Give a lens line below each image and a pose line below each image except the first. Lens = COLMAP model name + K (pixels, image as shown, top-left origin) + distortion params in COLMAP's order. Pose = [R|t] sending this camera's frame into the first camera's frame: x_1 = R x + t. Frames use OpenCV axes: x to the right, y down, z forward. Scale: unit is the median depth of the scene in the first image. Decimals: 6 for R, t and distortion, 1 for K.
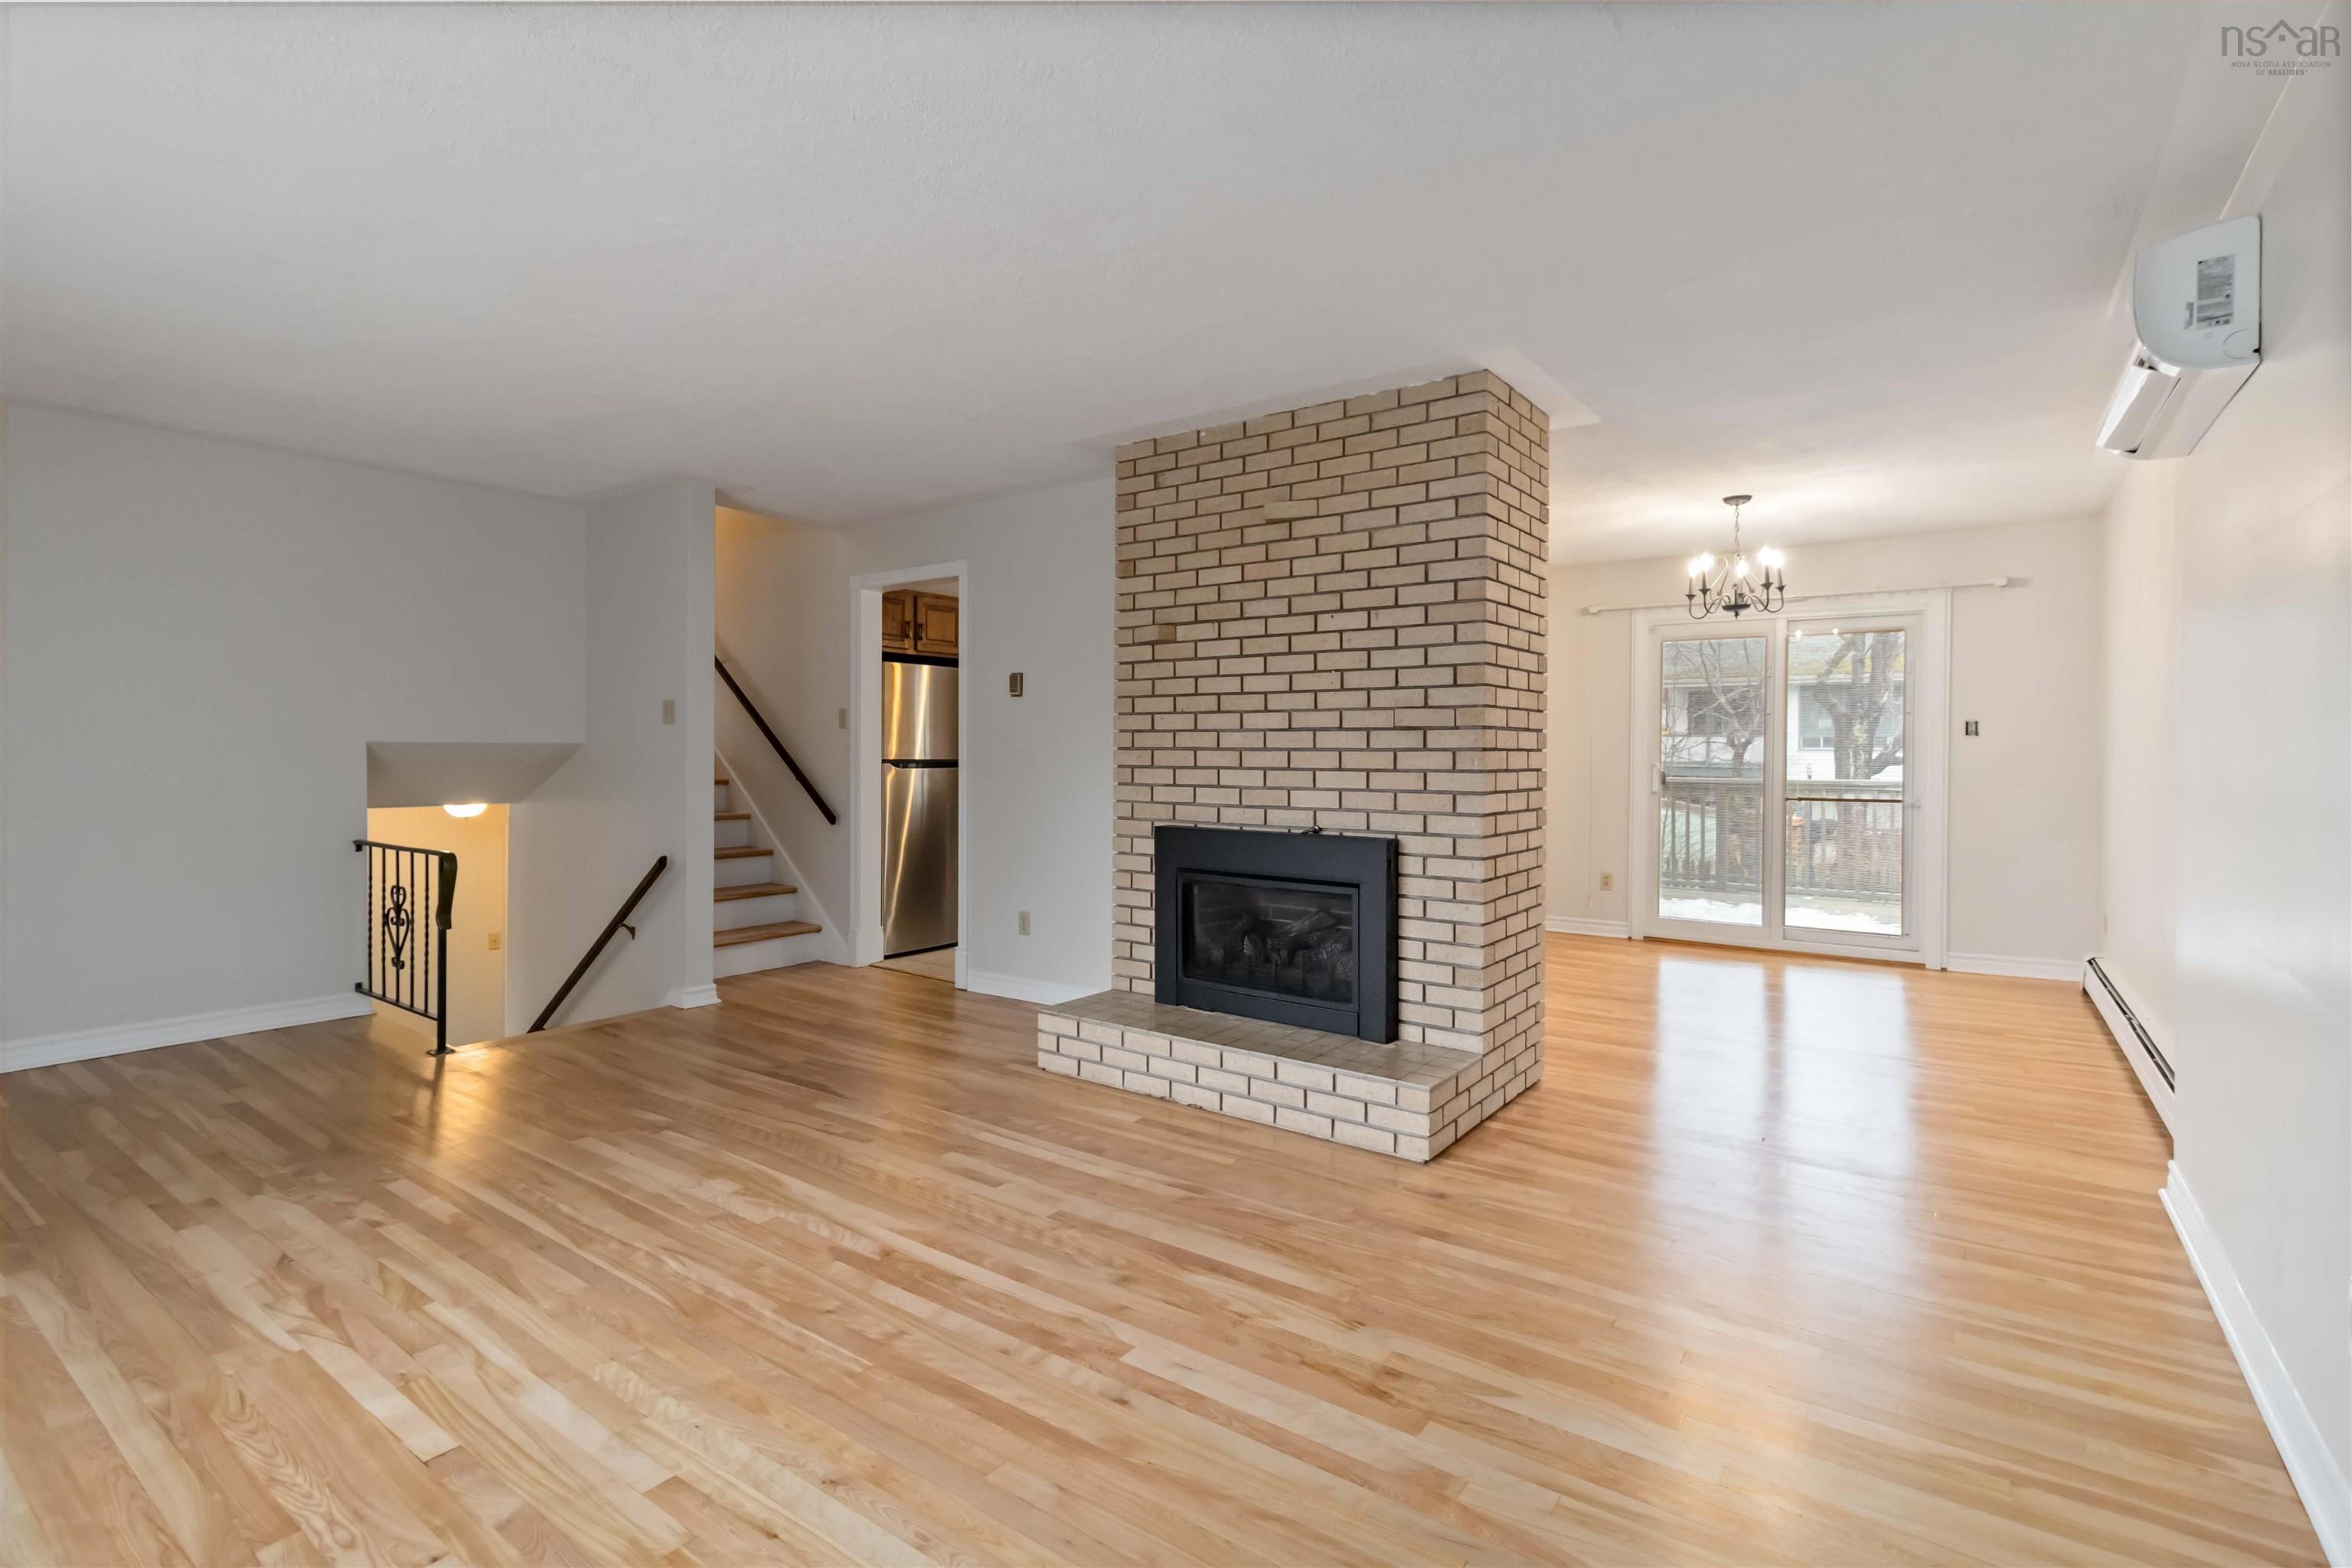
lens RADIAL K [[1086.0, 0, 1182.7], [0, 1086.0, 761.6], [0, 0, 1]] dist [0.005031, 0.000073]
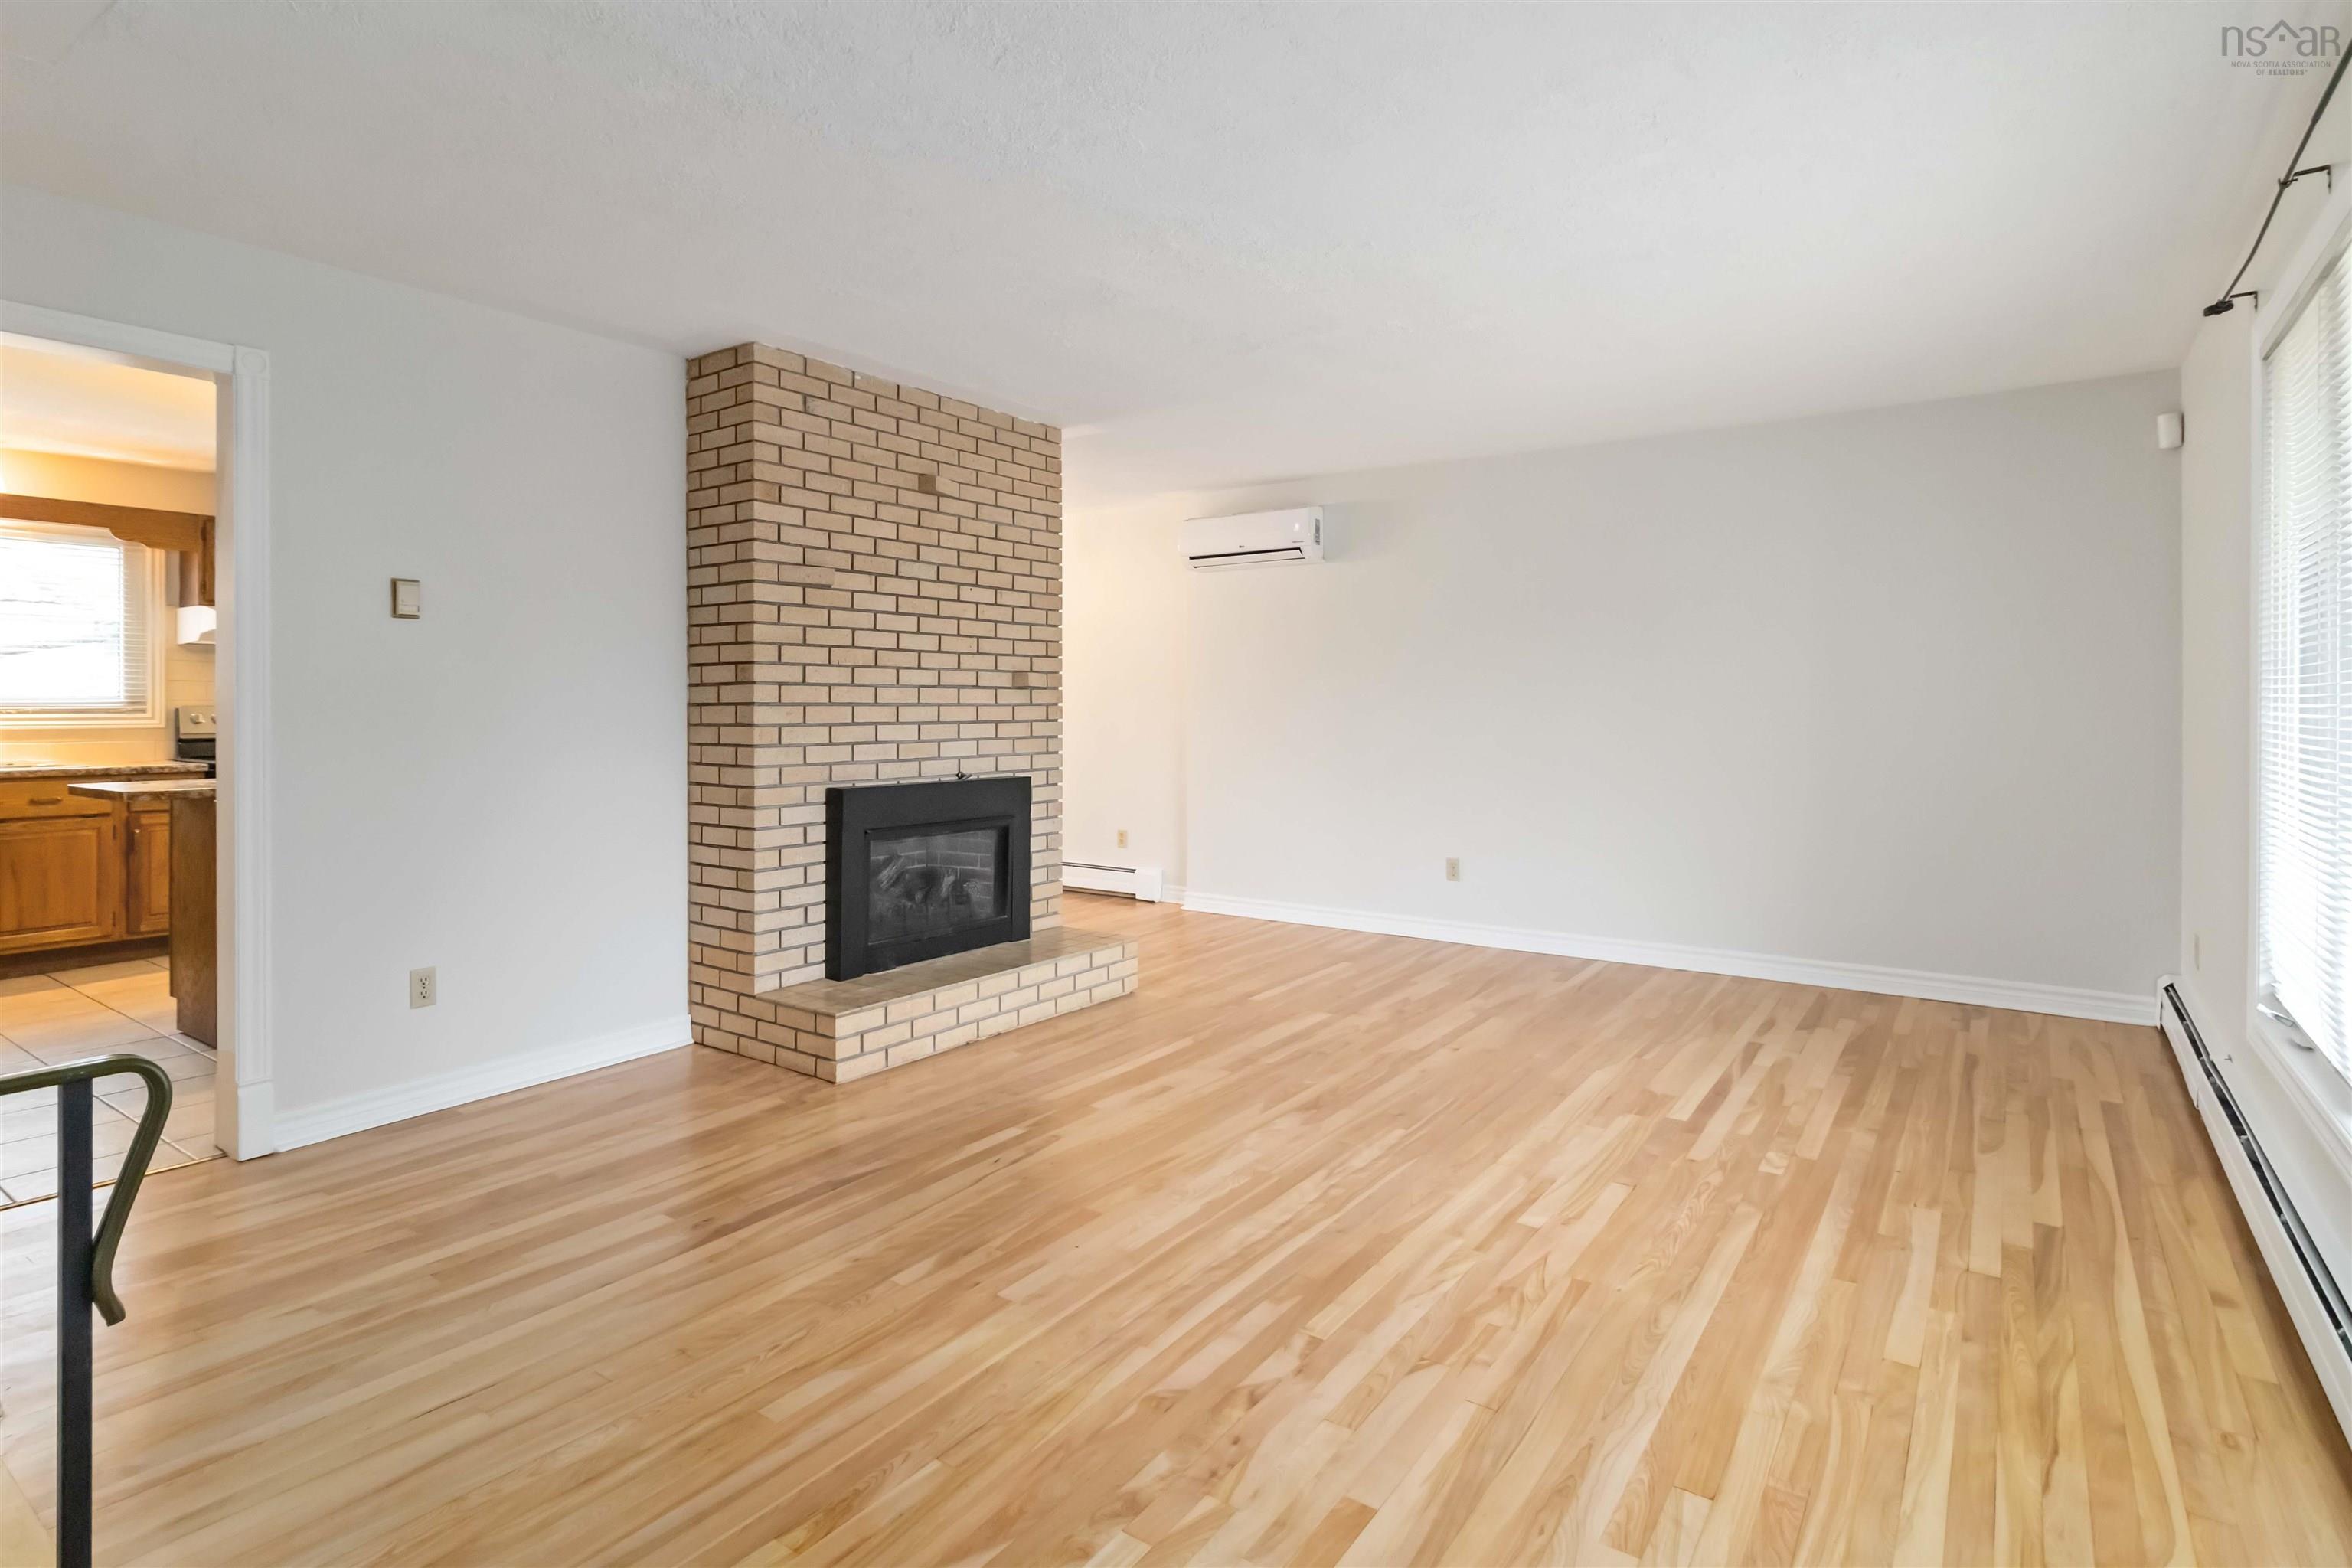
lens RADIAL K [[1179.3, 0, 1173.4], [0, 1179.3, 706.4], [0, 0, 1]] dist [0.004734, 0.000892]
pose [[-0.000684, -0.005327, 0.999986, -1.117182], [0.009395, 0.999942, 0.005333, -0.013986], [-0.999956, 0.009398, -0.000634, 0.787452]]
